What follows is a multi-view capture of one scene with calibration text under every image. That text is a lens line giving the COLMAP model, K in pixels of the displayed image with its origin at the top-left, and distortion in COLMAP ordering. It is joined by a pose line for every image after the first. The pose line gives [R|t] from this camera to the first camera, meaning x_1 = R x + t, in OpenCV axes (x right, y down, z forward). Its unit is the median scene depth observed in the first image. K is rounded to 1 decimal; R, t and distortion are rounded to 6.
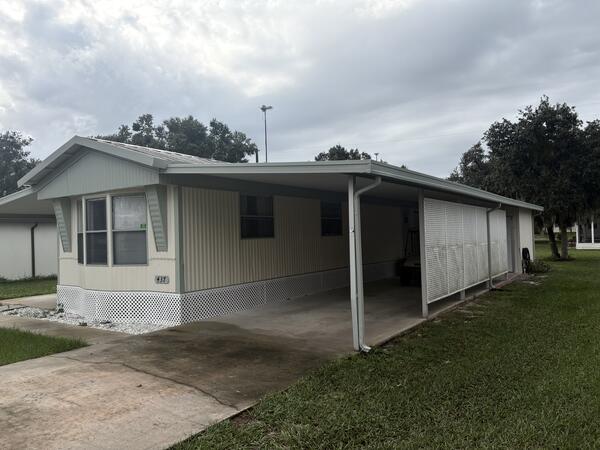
lens RADIAL K [[473.2, 0, 300.0], [0, 473.2, 225.0], [0, 0, 1]] dist [0.096986, -0.128399]
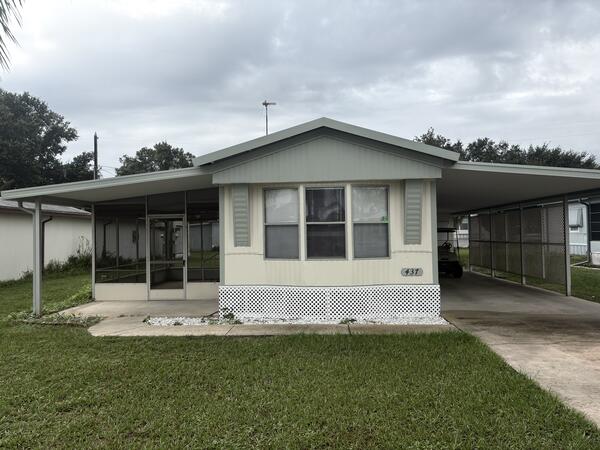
lens RADIAL K [[450.3, 0, 300.3], [0, 450.3, 227.8], [0, 0, 1]] dist [0.073087, -0.104970]
pose [[0.846274, 0.021047, 0.532332, -0.922953], [-0.023132, 0.999729, -0.002752, 0.026037], [-0.532246, -0.009986, 0.846531, 0.285745]]
